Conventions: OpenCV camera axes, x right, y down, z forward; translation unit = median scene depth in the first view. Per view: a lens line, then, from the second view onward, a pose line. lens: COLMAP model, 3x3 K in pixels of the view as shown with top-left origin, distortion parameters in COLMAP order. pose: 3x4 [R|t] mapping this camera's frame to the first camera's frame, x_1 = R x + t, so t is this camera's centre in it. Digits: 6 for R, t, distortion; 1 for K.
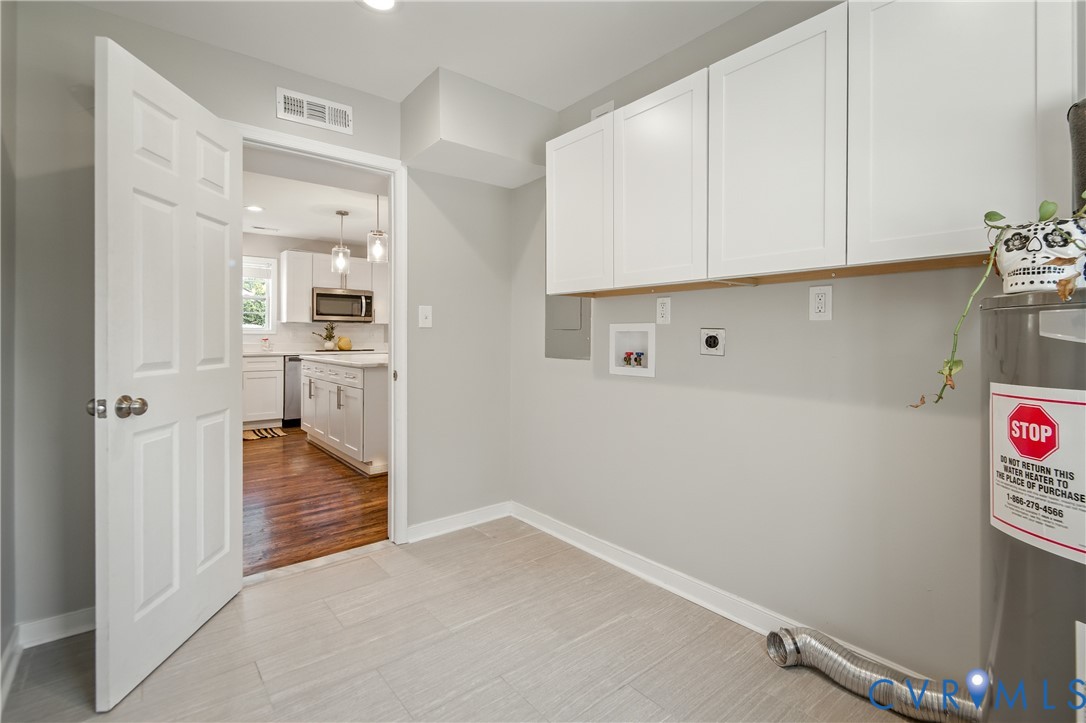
lens RADIAL K [[517.4, 0, 553.3], [0, 517.4, 339.3], [0, 0, 1]] dist [-0.001289, -0.000400]
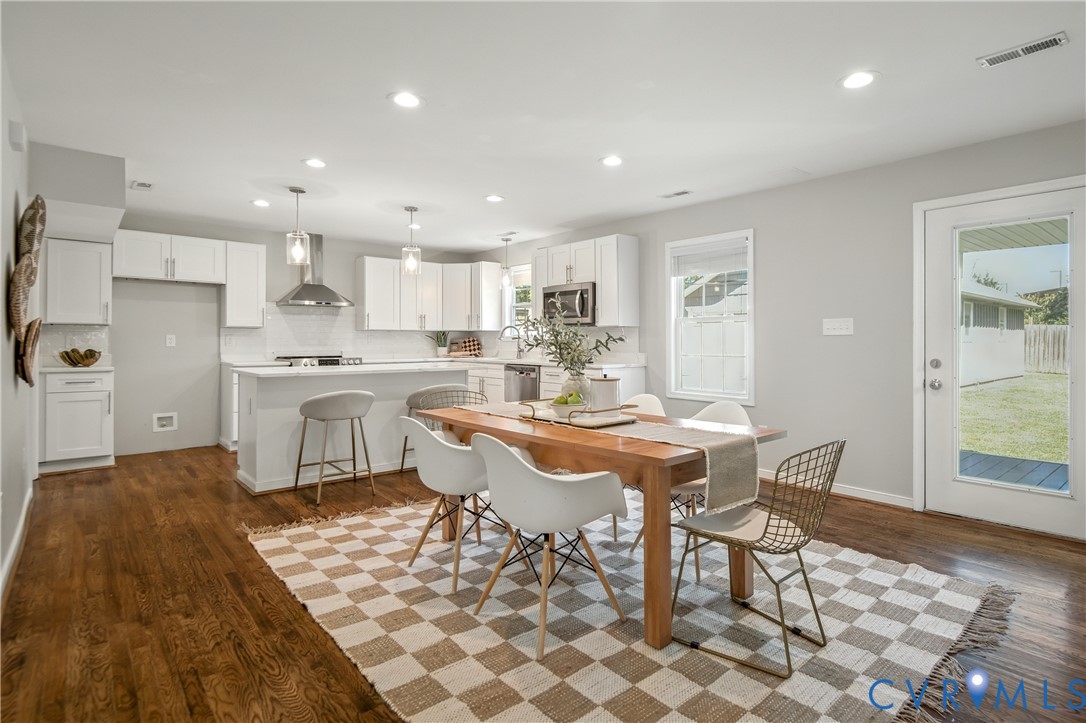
lens RADIAL K [[563.0, 0, 552.4], [0, 563.0, 340.4], [0, 0, 1]] dist [0.001354, 0.000193]
pose [[0.021094, -0.004271, -0.999768, 0.460203], [-0.008678, 0.999952, -0.004455, -0.006206], [0.999740, 0.008770, 0.021056, 0.955407]]
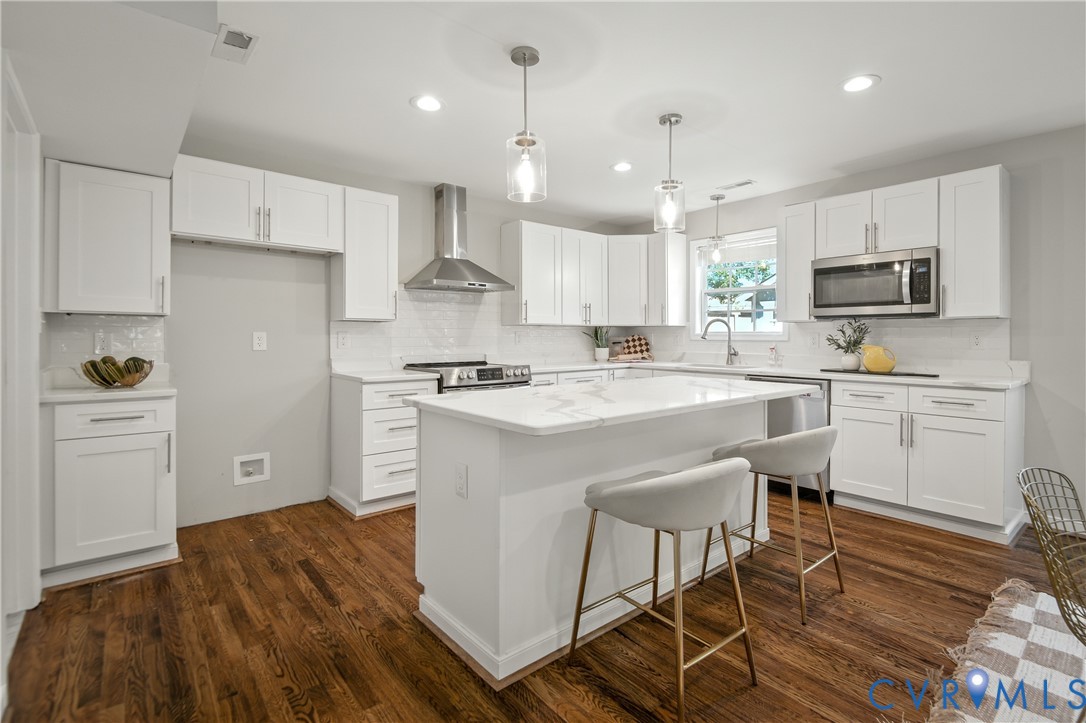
lens RADIAL K [[517.4, 0, 553.3], [0, 517.4, 339.3], [0, 0, 1]] dist [-0.001289, -0.000400]
pose [[0.011918, 0.002118, -0.999927, 0.104324], [-0.008807, 0.999959, 0.002013, -0.009872], [0.999890, 0.008782, 0.011936, 0.677830]]
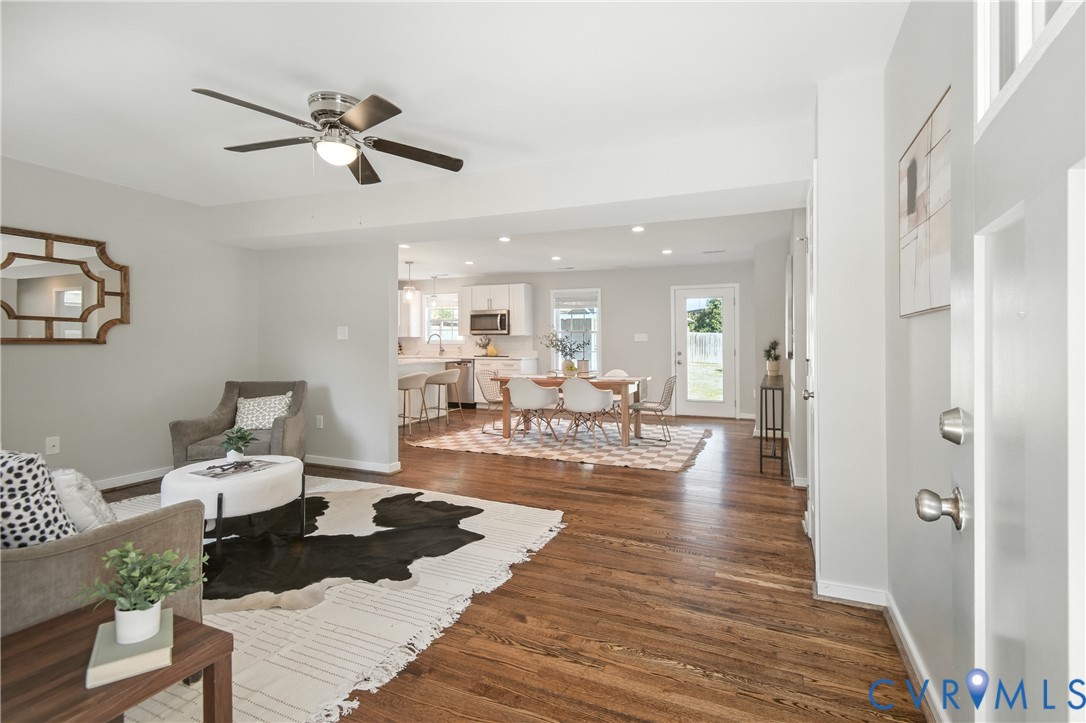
lens RADIAL K [[517.4, 0, 553.3], [0, 517.4, 339.3], [0, 0, 1]] dist [-0.001289, -0.000400]
pose [[0.463765, -0.009178, -0.885911, 0.843494], [-0.005098, 0.999902, -0.013028, -0.005364], [0.885944, 0.010558, 0.463673, 0.529118]]
